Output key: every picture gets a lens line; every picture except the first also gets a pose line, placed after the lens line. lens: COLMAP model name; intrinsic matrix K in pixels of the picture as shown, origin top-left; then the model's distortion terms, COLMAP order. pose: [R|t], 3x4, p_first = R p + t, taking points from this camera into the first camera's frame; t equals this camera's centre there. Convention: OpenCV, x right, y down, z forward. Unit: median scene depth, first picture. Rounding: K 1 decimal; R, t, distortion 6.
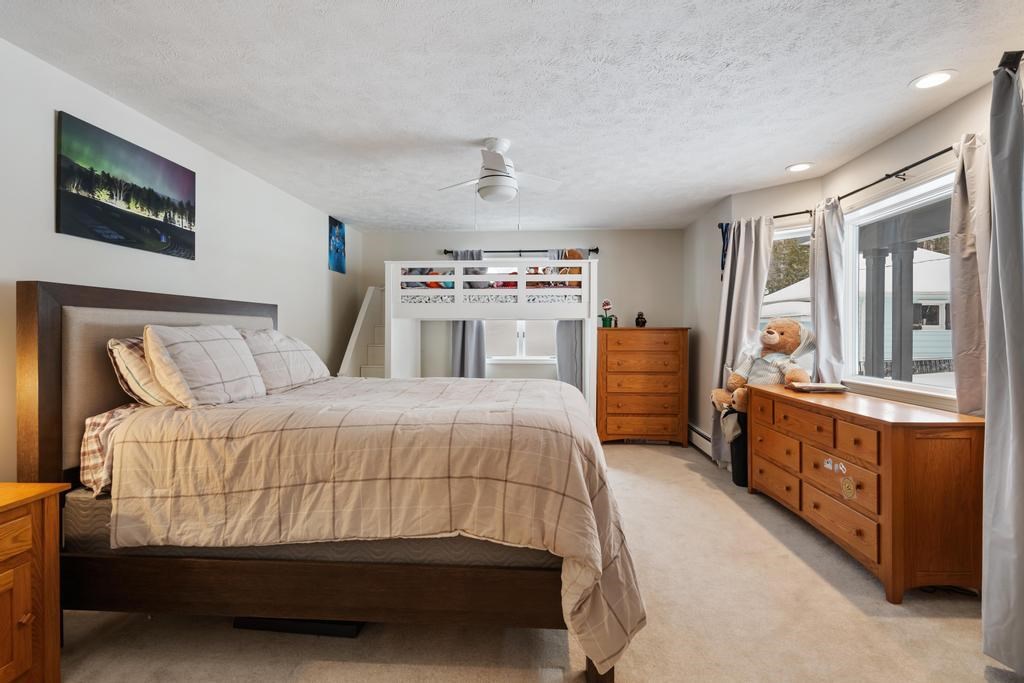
lens RADIAL K [[486.3, 0, 512.0], [0, 486.3, 341.5], [0, 0, 1]] dist [-0.000155, 0.000199]
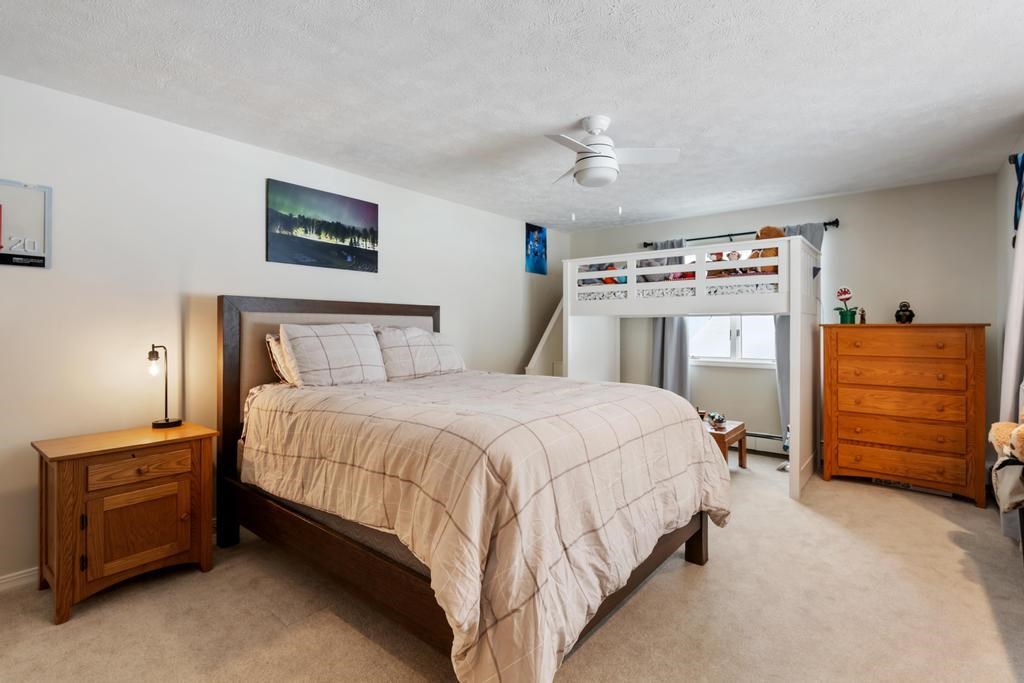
lens RADIAL K [[475.2, 0, 511.0], [0, 475.2, 331.6], [0, 0, 1]] dist [-0.001826, -0.000011]
pose [[0.813676, 0.005178, -0.581296, 0.336536], [-0.013529, 0.999858, -0.010030, -0.004742], [0.581161, 0.016026, 0.813631, 0.177801]]
